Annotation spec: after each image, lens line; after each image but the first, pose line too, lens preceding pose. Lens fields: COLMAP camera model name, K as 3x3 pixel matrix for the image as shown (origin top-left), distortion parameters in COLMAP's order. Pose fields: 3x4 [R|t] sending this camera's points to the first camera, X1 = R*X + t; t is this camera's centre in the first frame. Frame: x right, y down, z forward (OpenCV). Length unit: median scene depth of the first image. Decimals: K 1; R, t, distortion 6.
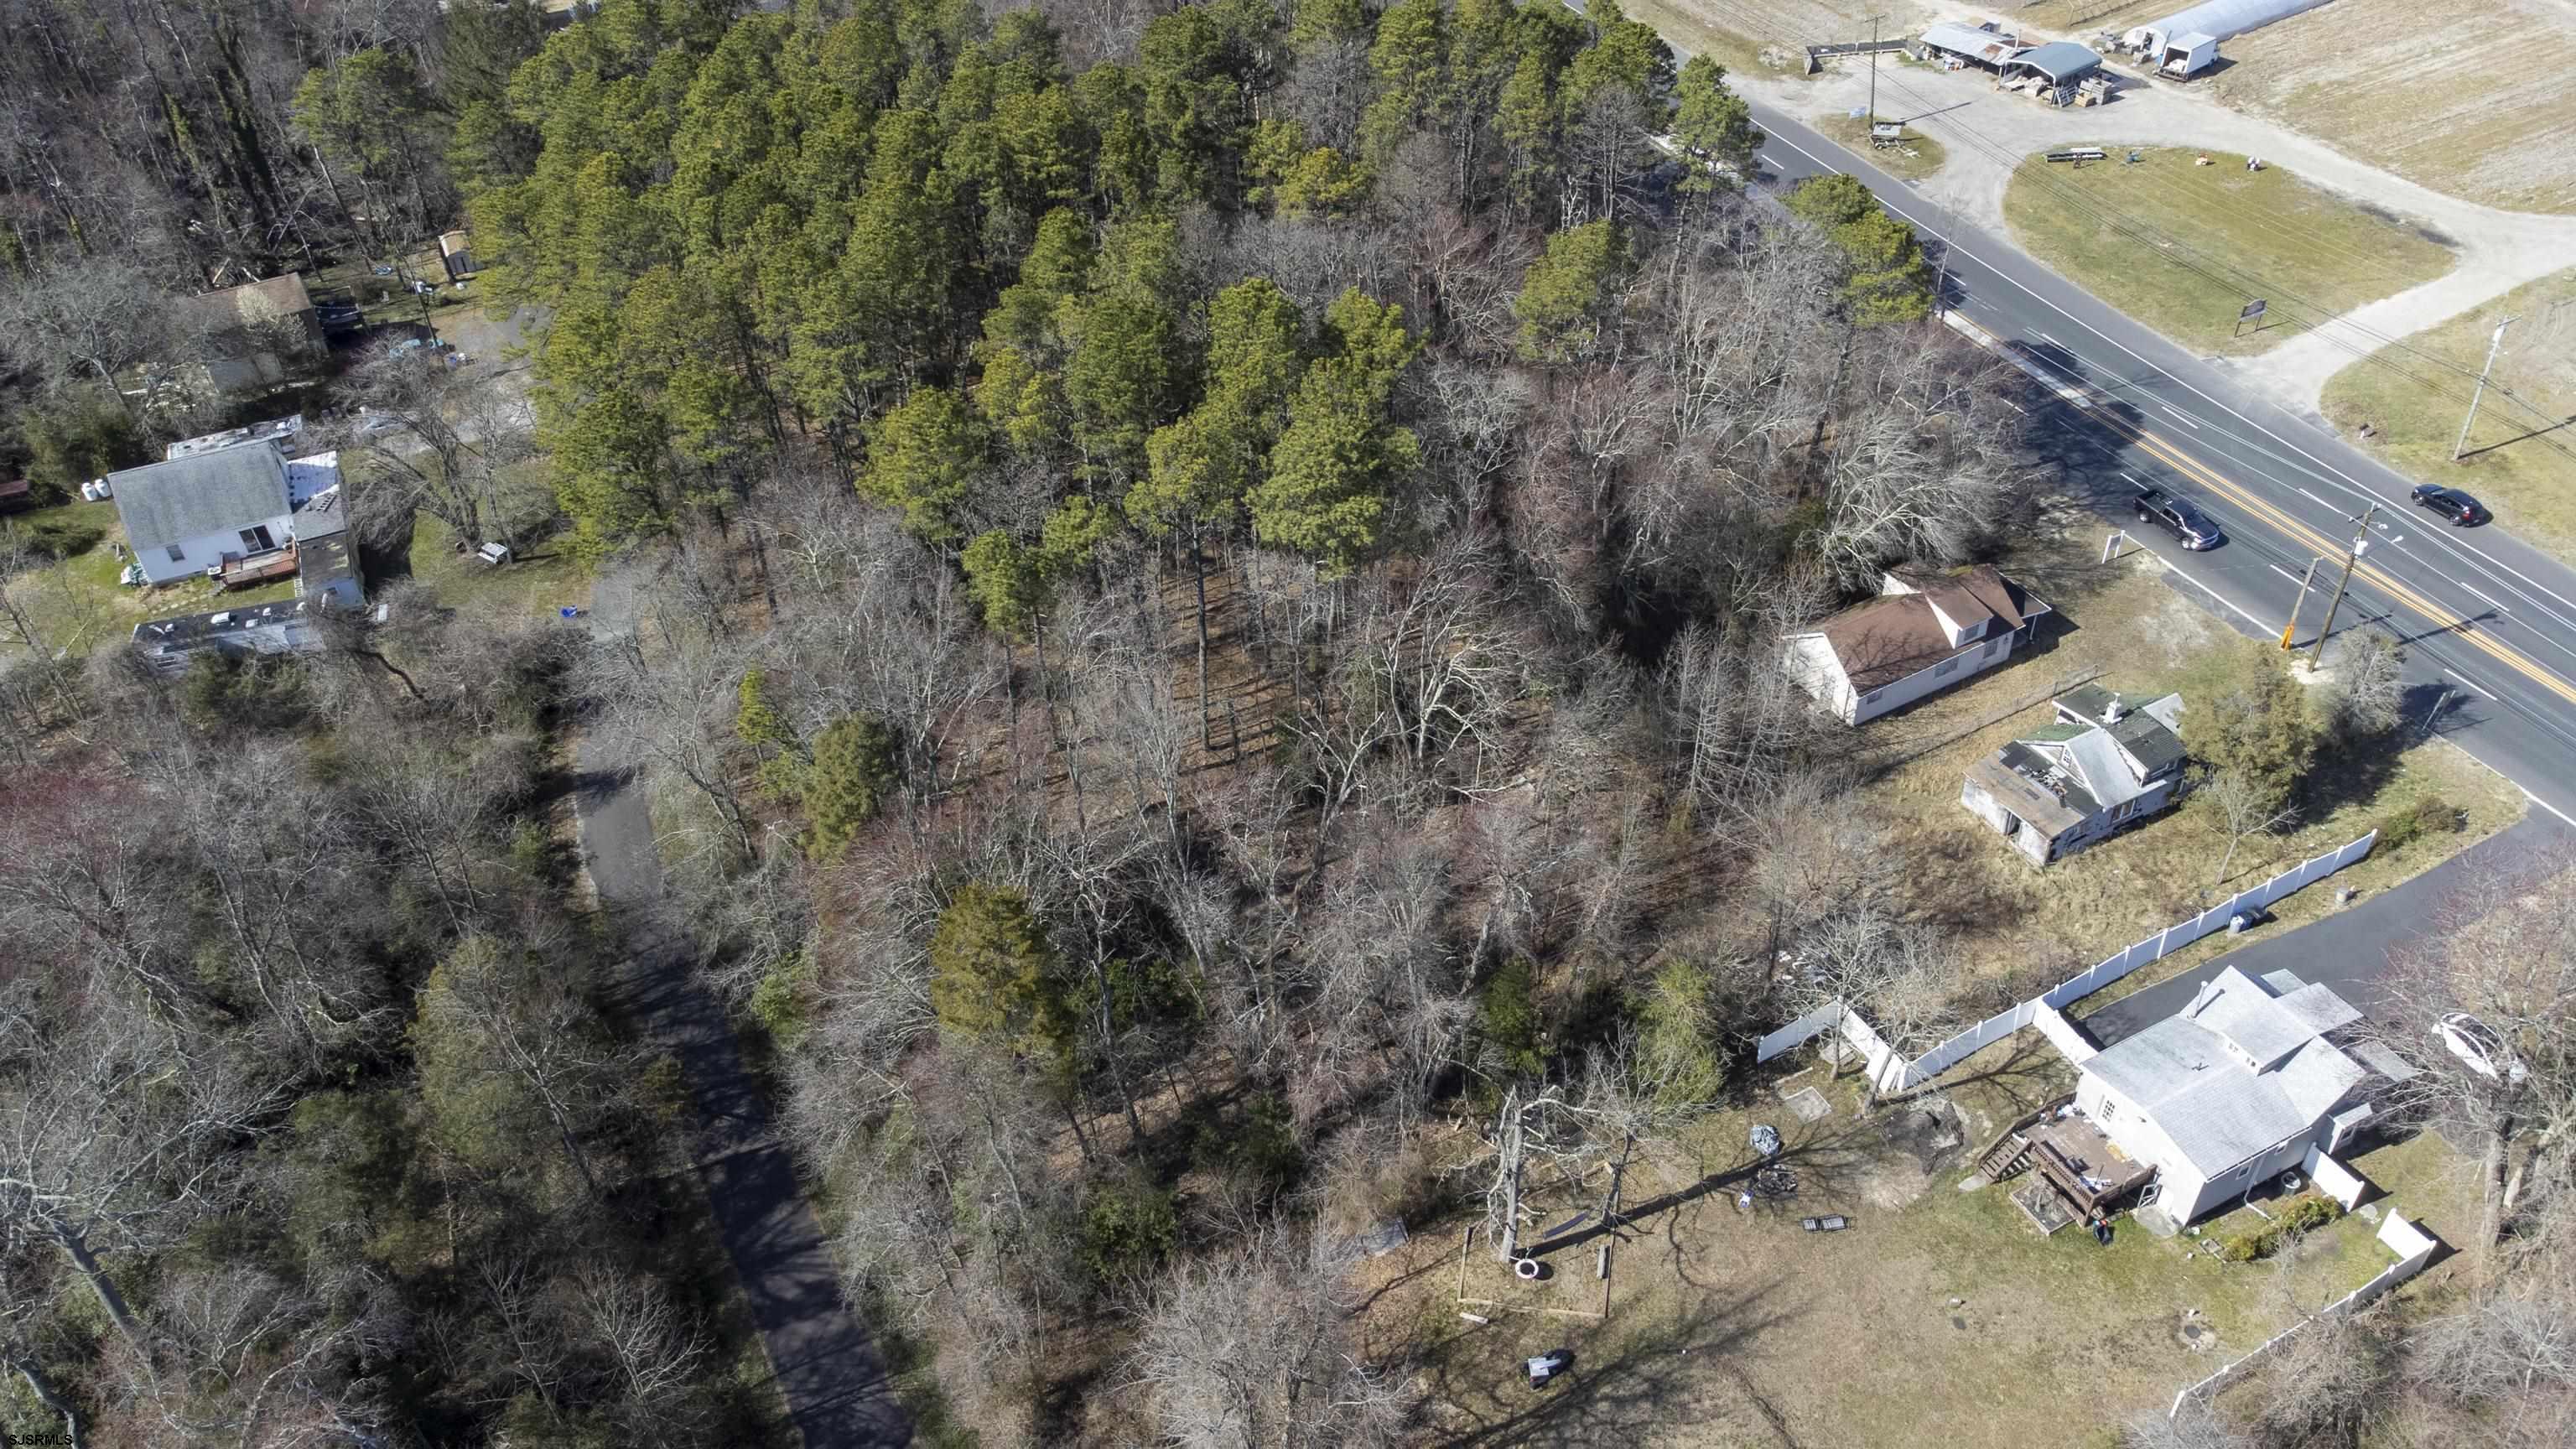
lens RADIAL K [[1901.1, 0, 1302.8], [0, 1901.1, 716.4], [0, 0, 1]] dist [0.030486, 0.048959]
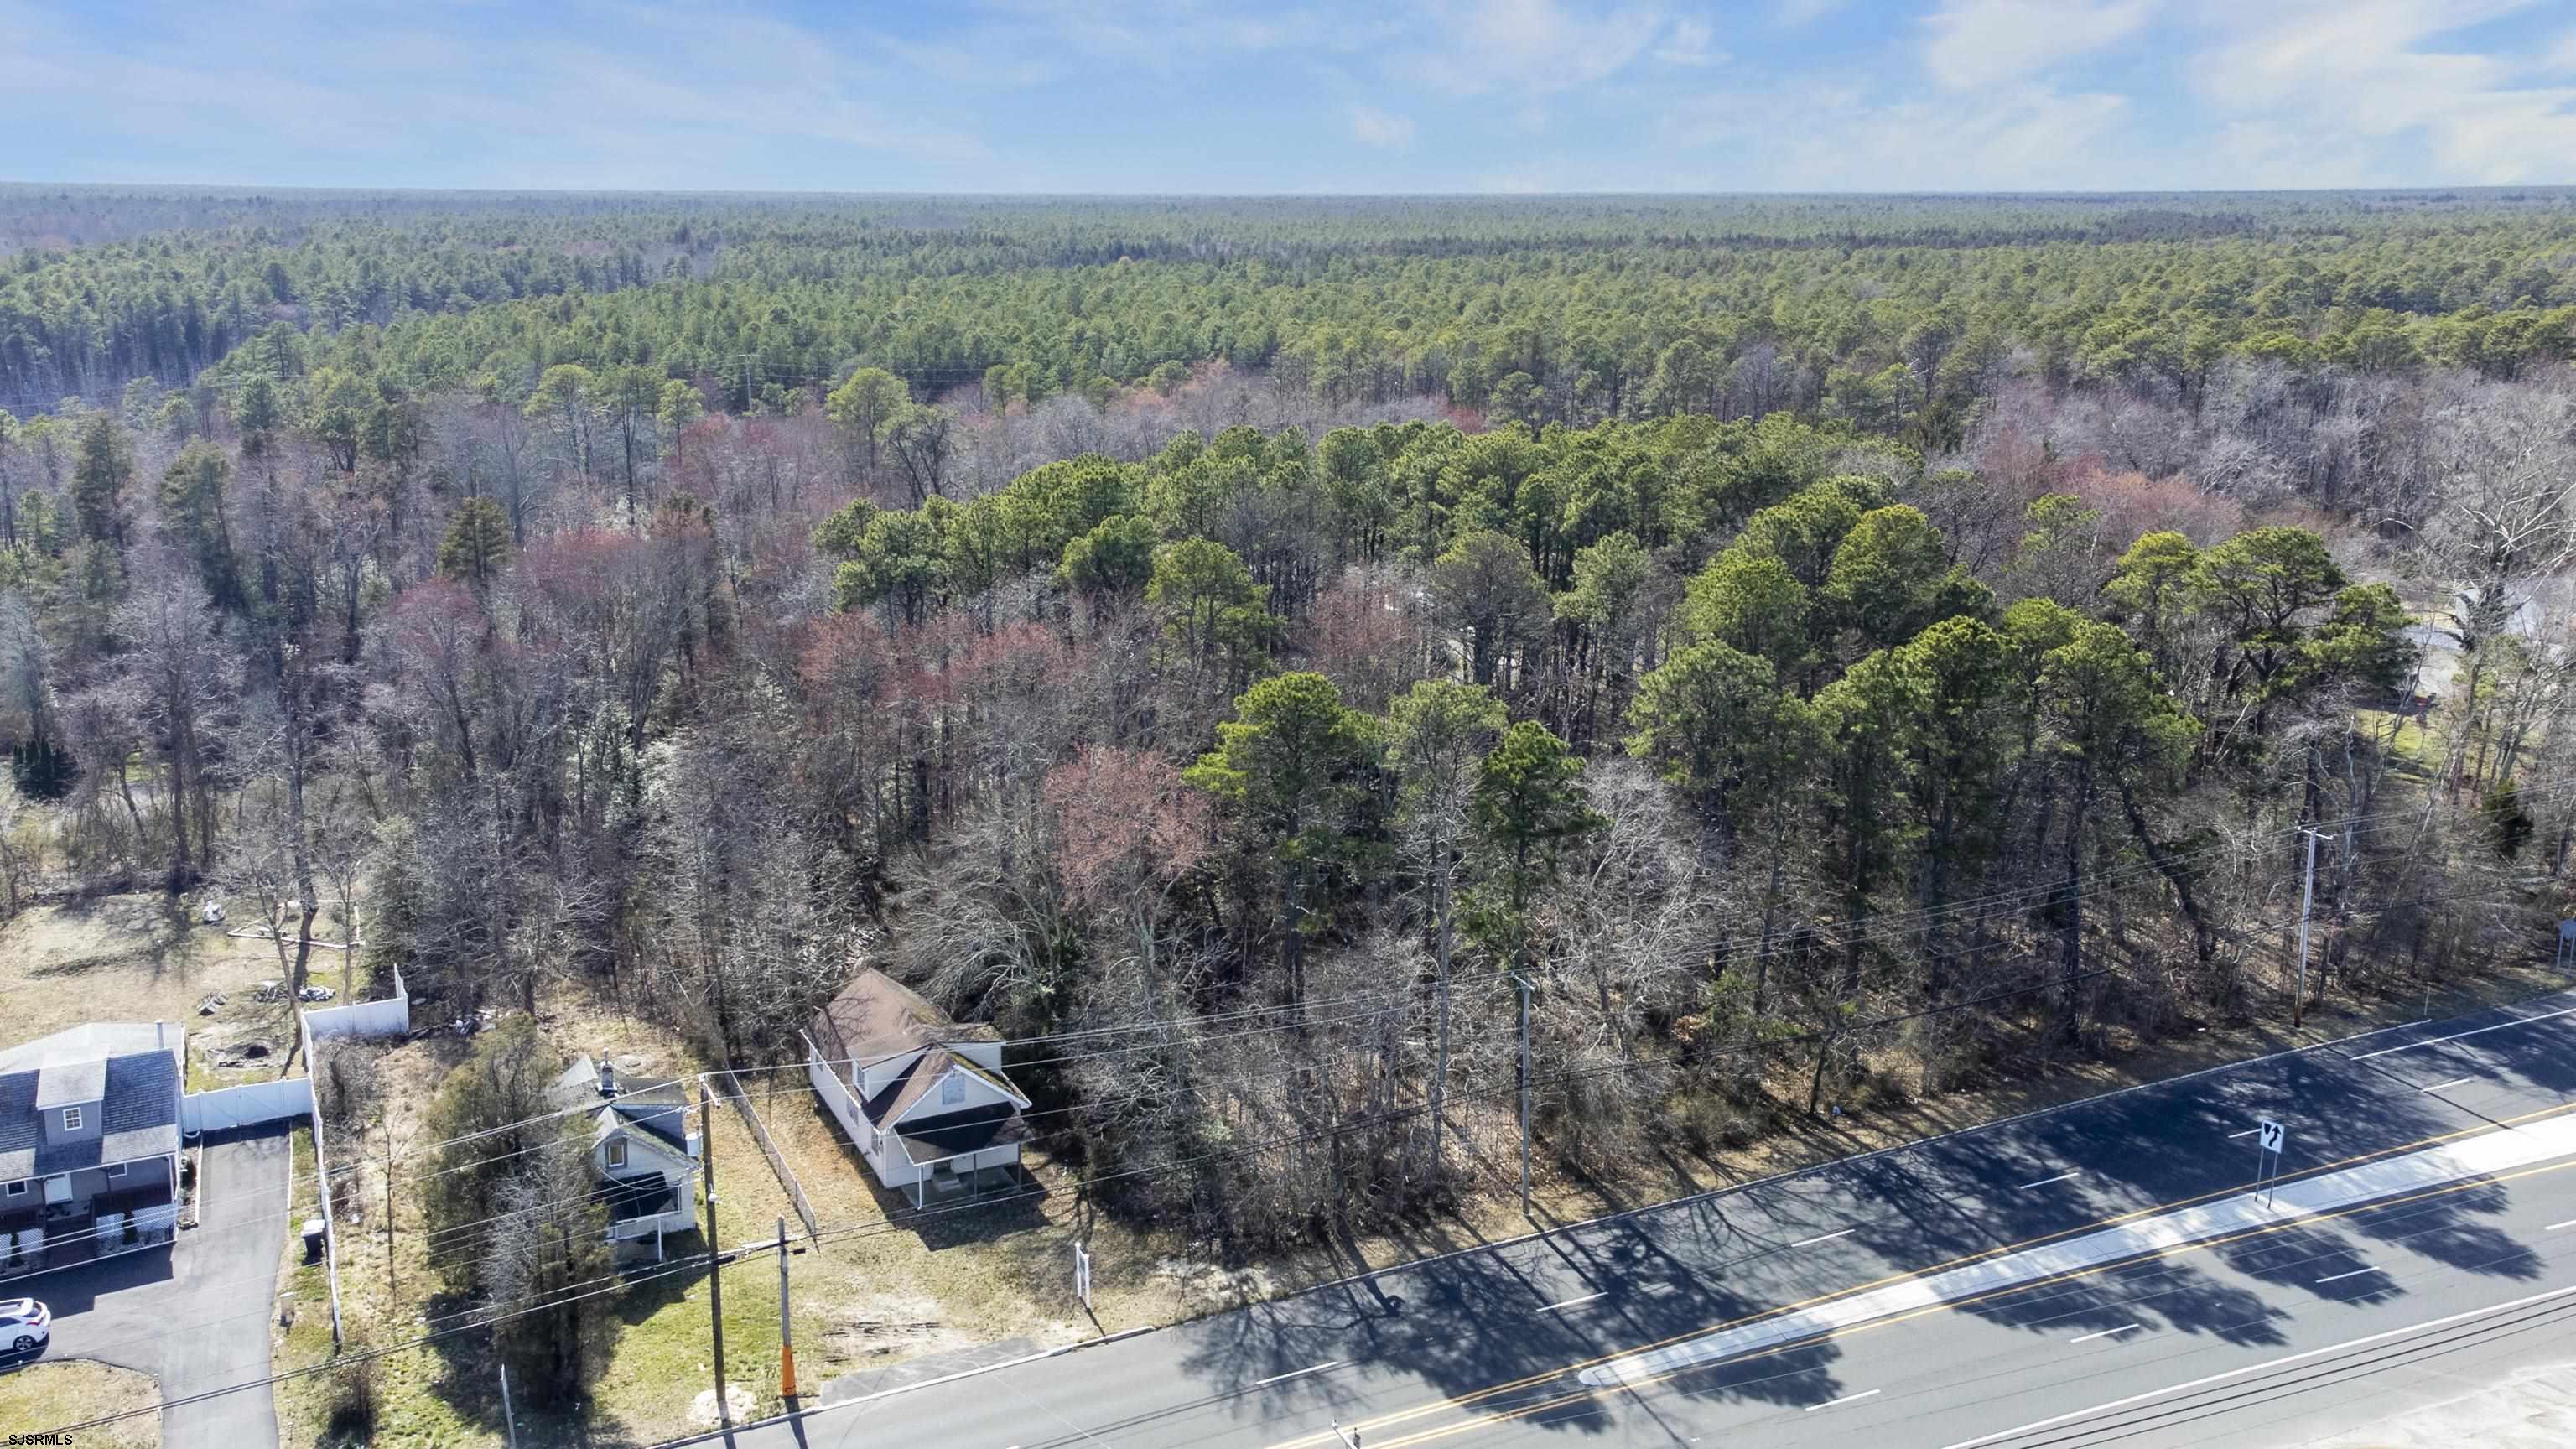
lens RADIAL K [[2067.2, 0, 1198.3], [0, 2067.2, 738.8], [0, 0, 1]] dist [0.027263, 0.036039]
pose [[-0.050294, 0.307004, -0.950378, 0.991344], [-0.650369, 0.712100, 0.264450, -0.405728], [0.757952, 0.631397, 0.163852, 0.815754]]
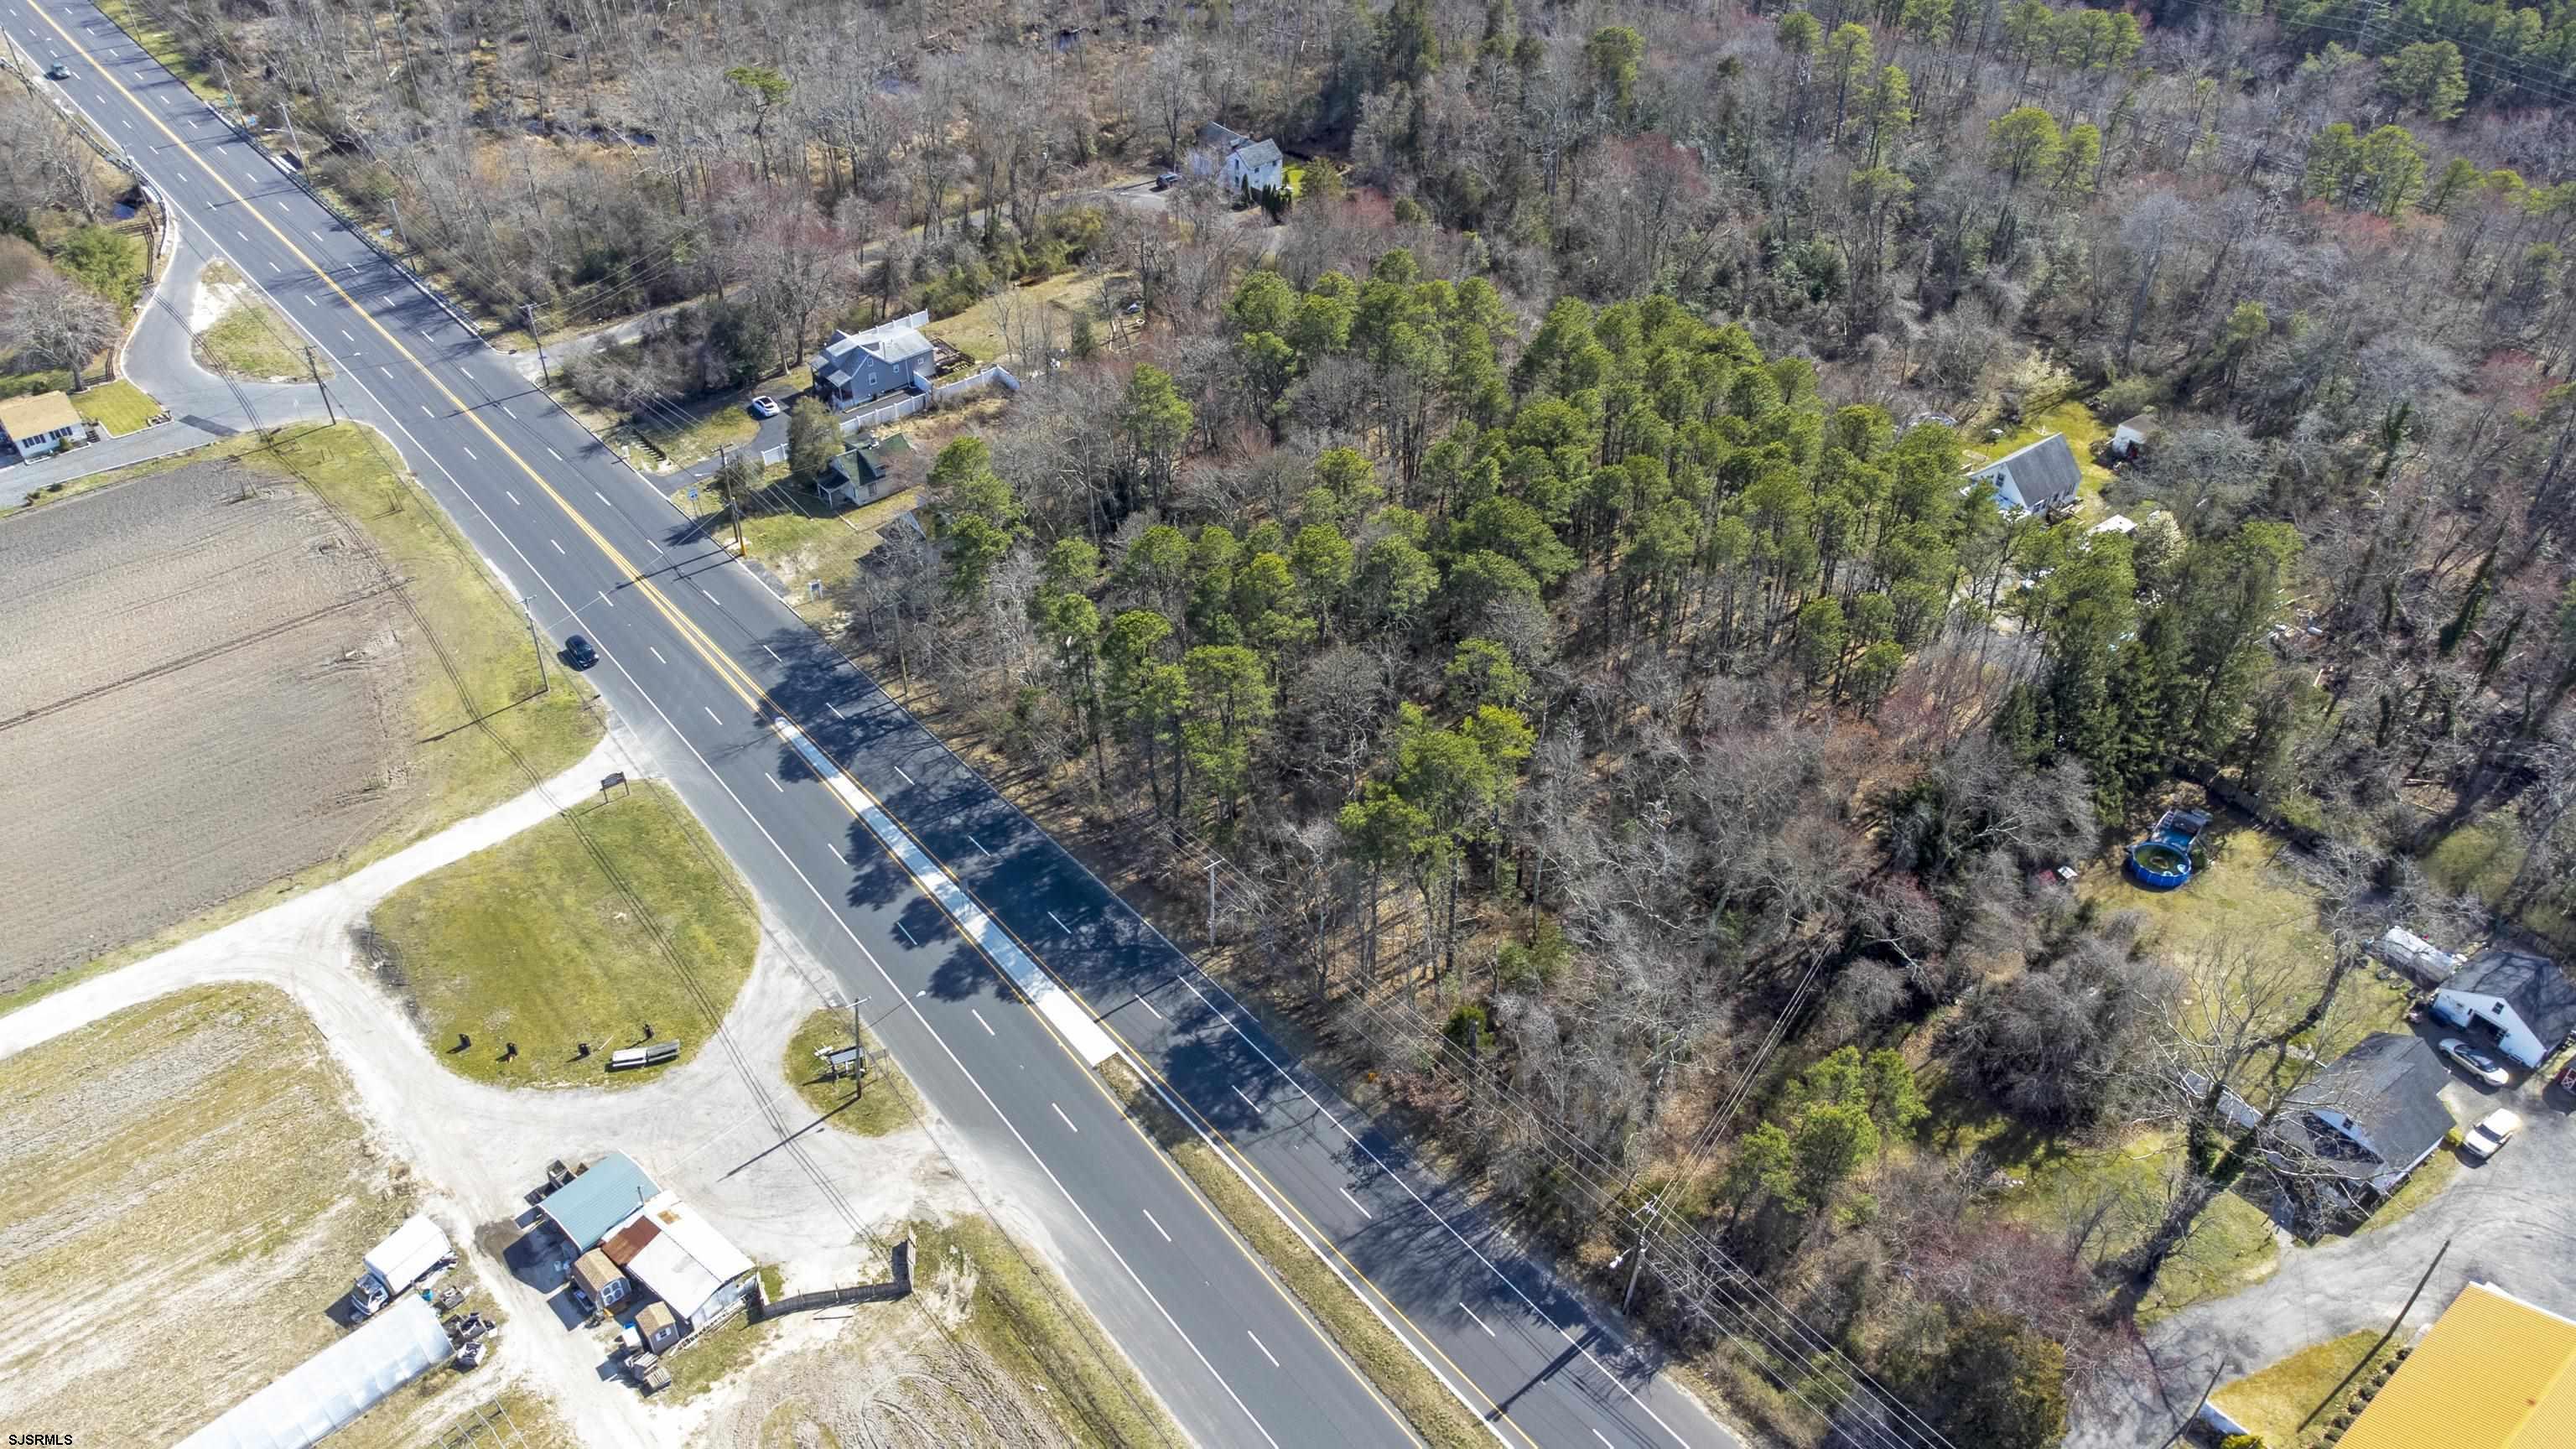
lens RADIAL K [[1901.1, 0, 1298.0], [0, 1901.1, 712.6], [0, 0, 1]] dist [0.030486, 0.048959]
pose [[-0.971531, 0.182294, -0.151315, 0.296769], [-0.116641, 0.187877, 0.975242, -1.638805], [0.206210, 0.965127, -0.161266, 1.432102]]
